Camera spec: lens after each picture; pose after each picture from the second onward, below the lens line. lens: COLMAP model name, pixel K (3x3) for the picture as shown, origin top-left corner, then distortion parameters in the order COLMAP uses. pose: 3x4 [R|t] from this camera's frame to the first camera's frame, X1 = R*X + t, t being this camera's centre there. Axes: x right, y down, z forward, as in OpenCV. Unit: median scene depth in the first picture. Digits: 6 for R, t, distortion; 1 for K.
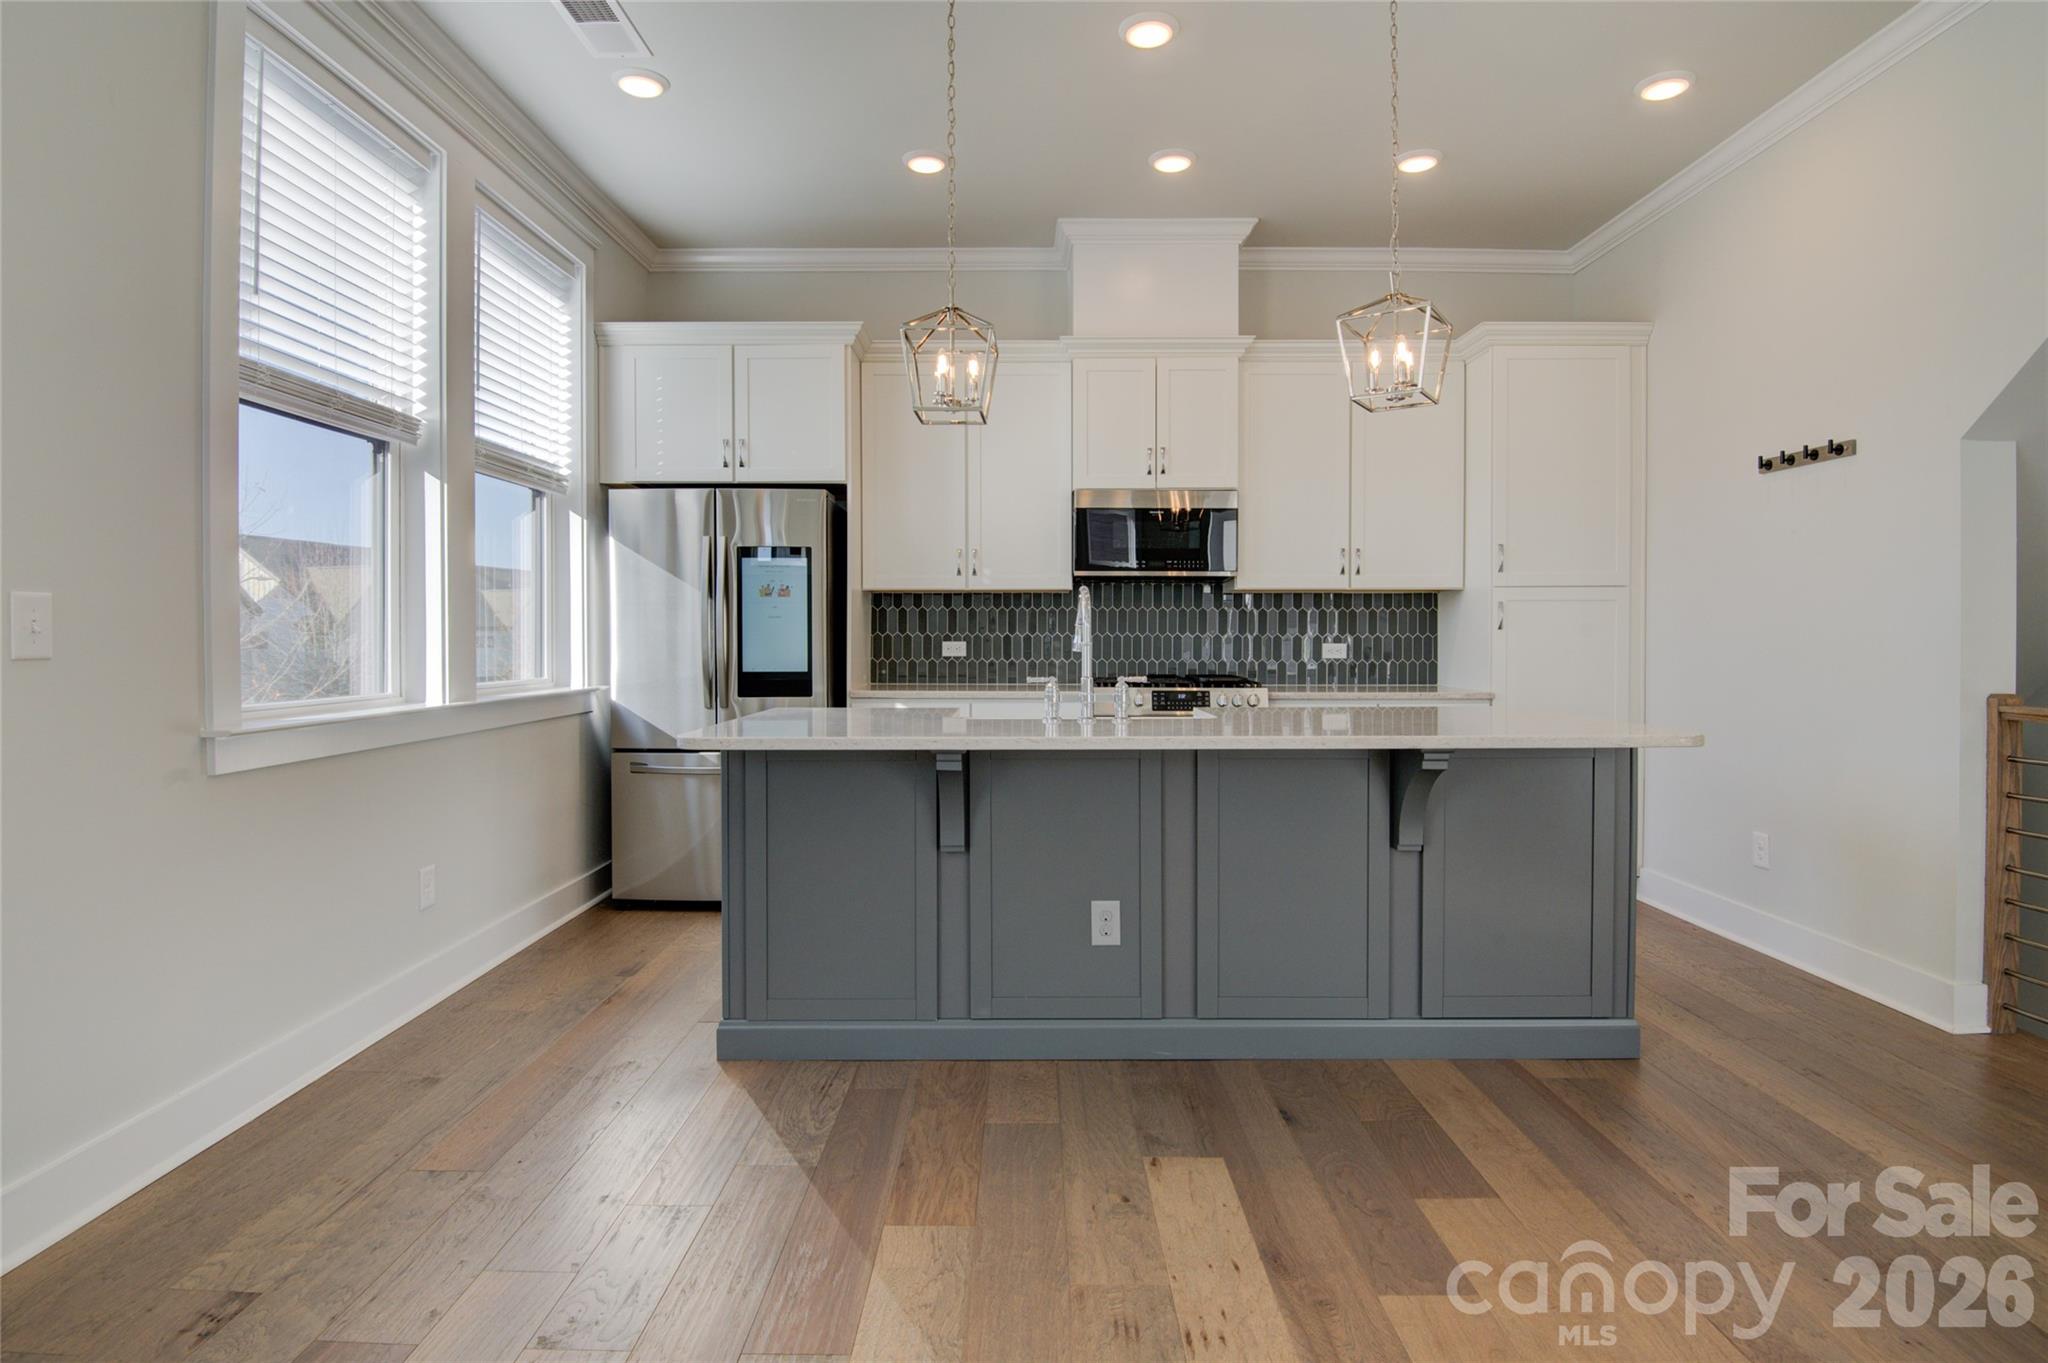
lens RADIAL K [[1038.4, 0, 1026.3], [0, 1038.4, 649.9], [0, 0, 1]] dist [-0.025895, -0.008885]
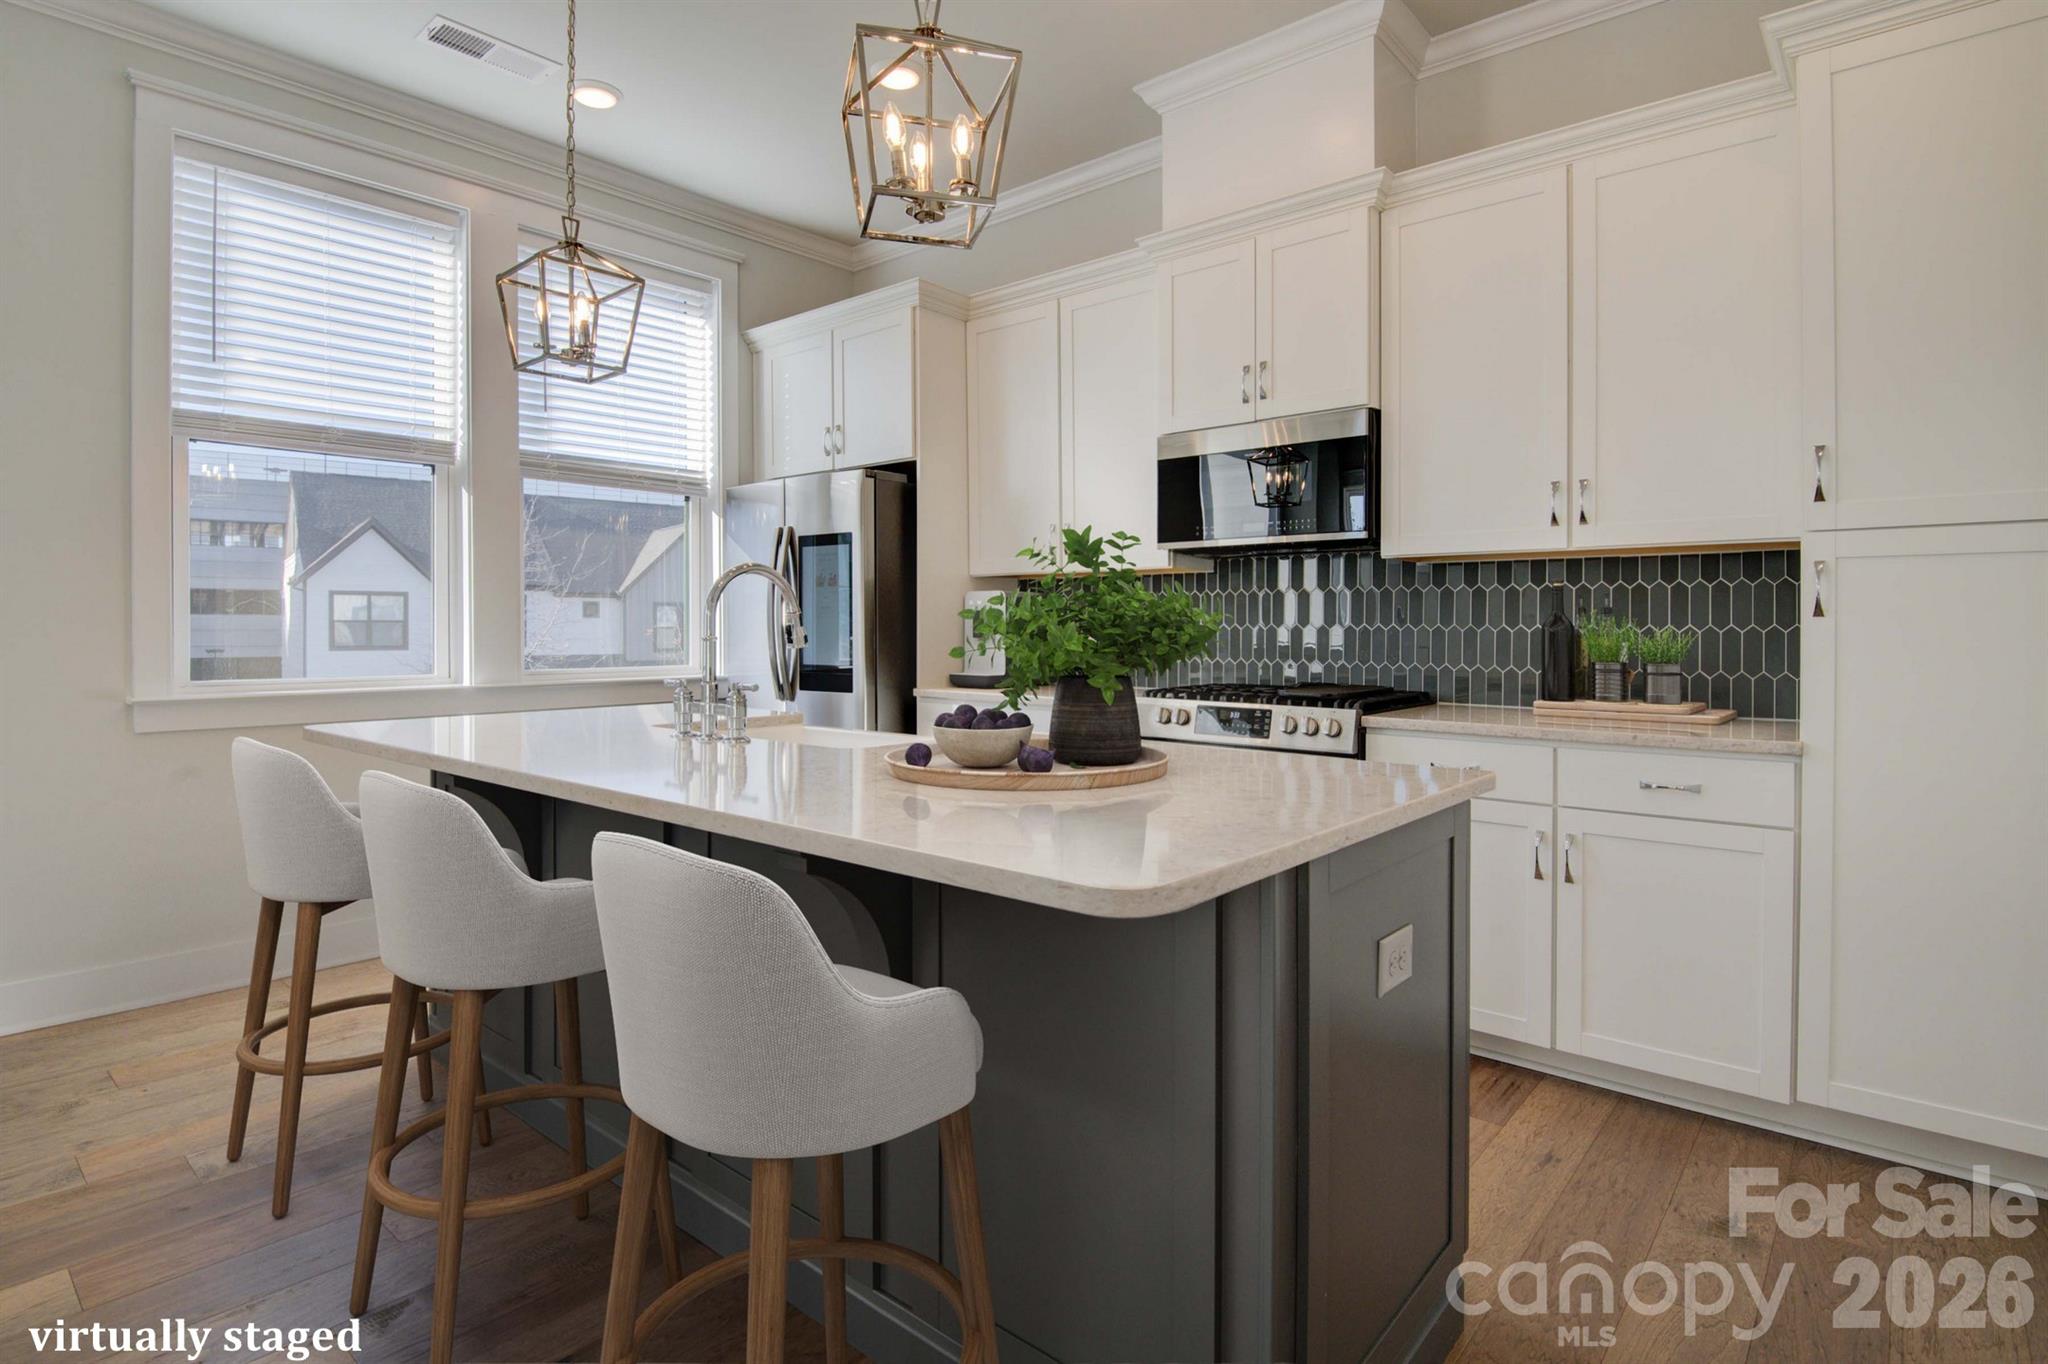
lens RADIAL K [[1038.4, 0, 1018.4], [0, 1038.4, 624.6], [0, 0, 1]] dist [-0.025895, -0.008885]
pose [[0.768688, -0.001871, -0.639621, 0.557173], [-0.009228, 0.999859, -0.014015, -0.006435], [0.639557, 0.016675, 0.768562, 0.438606]]
